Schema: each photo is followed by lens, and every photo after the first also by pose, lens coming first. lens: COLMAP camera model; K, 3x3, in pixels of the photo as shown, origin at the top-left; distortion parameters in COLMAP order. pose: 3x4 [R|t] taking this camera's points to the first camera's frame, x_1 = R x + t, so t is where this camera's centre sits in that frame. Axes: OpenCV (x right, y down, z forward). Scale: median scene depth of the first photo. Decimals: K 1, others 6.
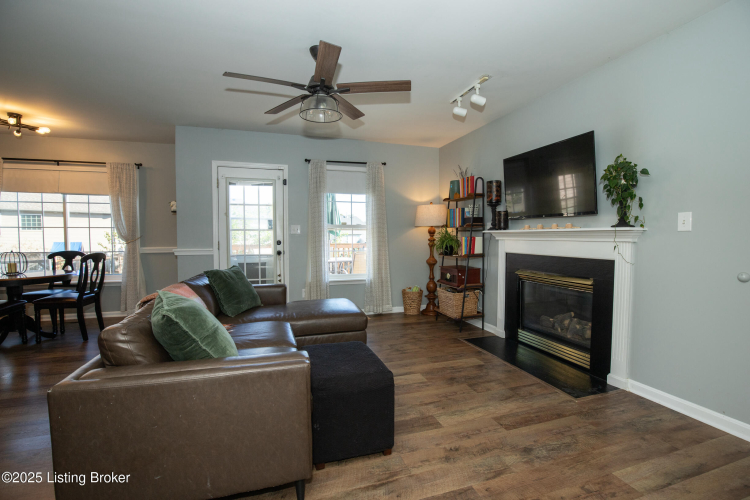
lens RADIAL K [[340.6, 0, 379.6], [0, 340.6, 251.7], [0, 0, 1]] dist [-0.028861, 0.002877]
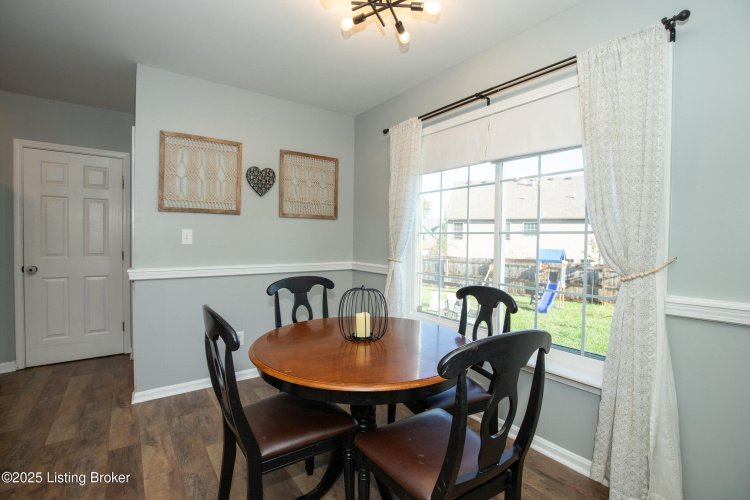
lens RADIAL K [[340.6, 0, 374.6], [0, 340.6, 246.6], [0, 0, 1]] dist [-0.028861, 0.002877]
pose [[0.303696, 0.022846, -0.952495, -0.566348], [-0.052429, 0.998598, 0.007236, -0.050462], [0.951325, 0.047741, 0.304468, 0.729661]]
